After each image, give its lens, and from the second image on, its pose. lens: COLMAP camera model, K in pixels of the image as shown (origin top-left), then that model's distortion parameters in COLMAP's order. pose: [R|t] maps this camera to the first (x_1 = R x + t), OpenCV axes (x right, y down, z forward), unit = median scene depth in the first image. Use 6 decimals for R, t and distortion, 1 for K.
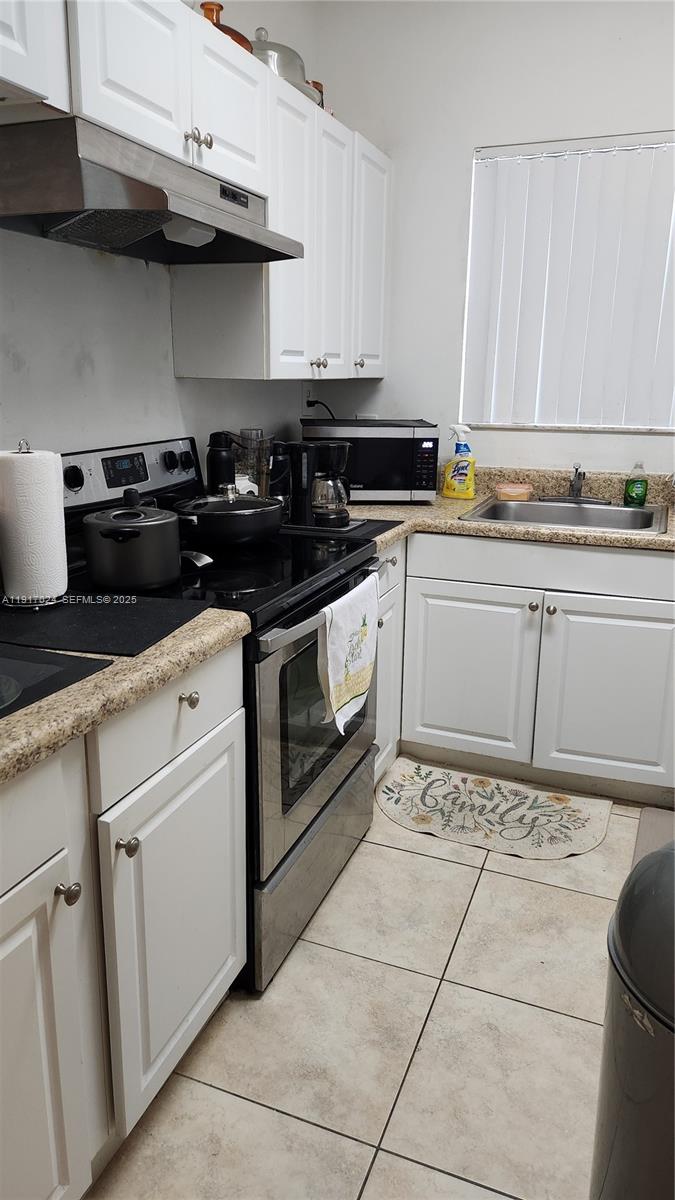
lens RADIAL K [[789.0, 0, 333.8], [0, 789.0, 596.6], [0, 0, 1]] dist [0.005076, -0.007341]
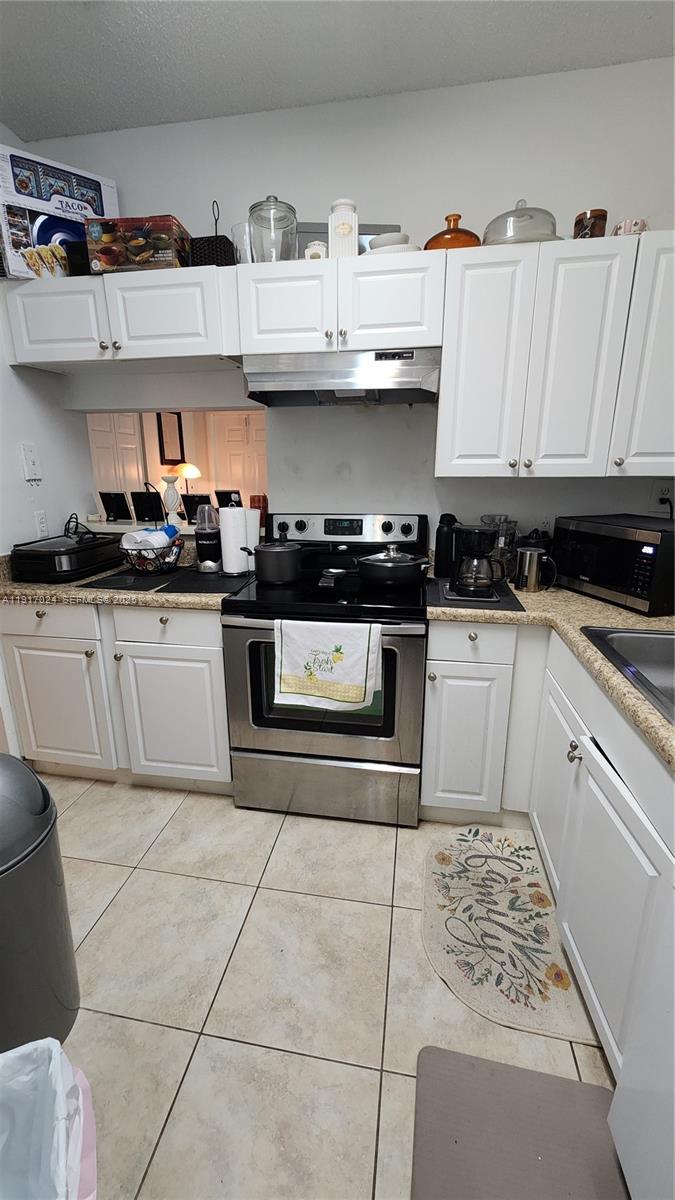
lens RADIAL K [[490.3, 0, 332.1], [0, 490.3, 603.9], [0, 0, 1]] dist [0.001758, -0.000997]
pose [[0.205107, 0.245139, -0.947543, 0.766703], [-0.267421, 0.945324, 0.186679, -0.182112], [0.941497, 0.215104, 0.259448, 0.672729]]
